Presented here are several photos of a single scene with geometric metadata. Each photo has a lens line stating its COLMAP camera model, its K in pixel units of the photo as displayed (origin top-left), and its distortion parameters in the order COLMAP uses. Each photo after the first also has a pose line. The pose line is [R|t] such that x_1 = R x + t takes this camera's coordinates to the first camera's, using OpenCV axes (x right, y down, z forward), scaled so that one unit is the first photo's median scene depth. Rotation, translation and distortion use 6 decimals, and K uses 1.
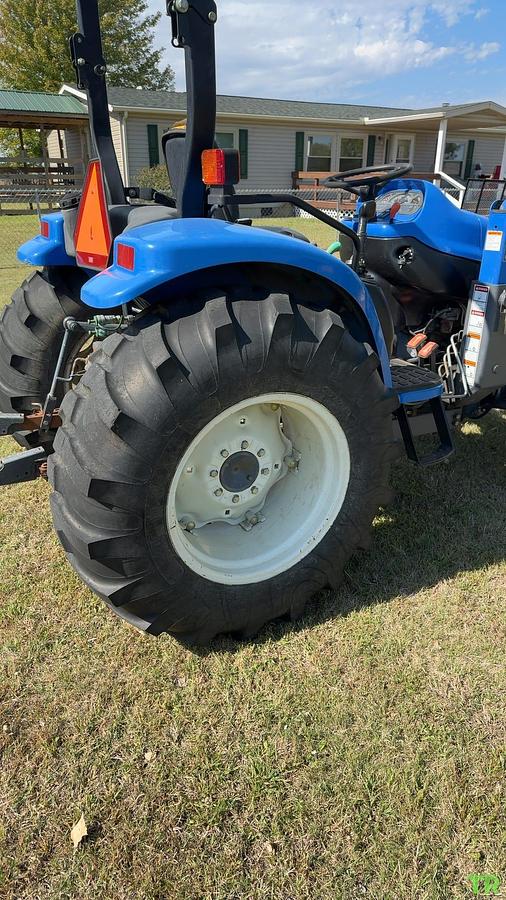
lens RADIAL K [[572.8, 0, 253.2], [0, 572.8, 434.7], [0, 0, 1]] dist [0.004039, -0.002224]
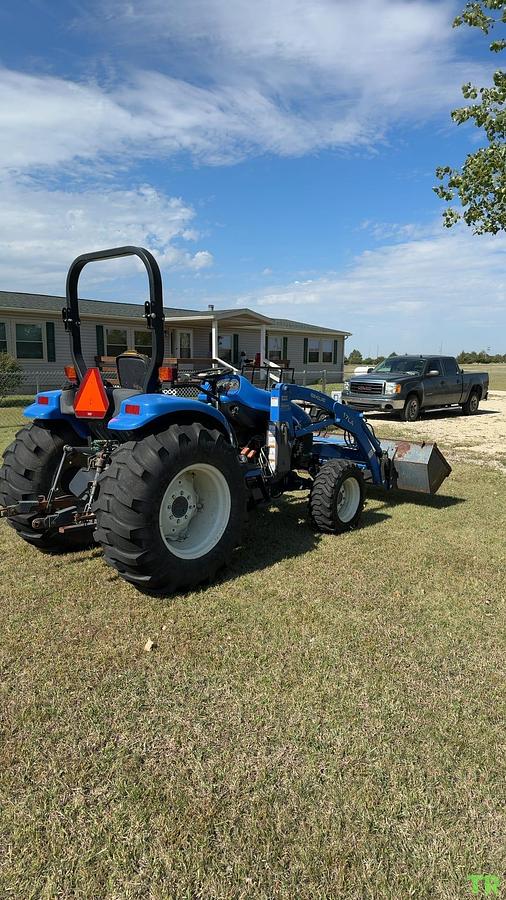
lens RADIAL K [[572.8, 0, 253.2], [0, 572.8, 434.7], [0, 0, 1]] dist [0.004039, -0.002224]
pose [[0.934300, -0.036171, 0.354649, -0.402376], [0.135754, 0.955982, -0.260133, 0.312465], [-0.329628, 0.291187, 0.898084, -0.830496]]
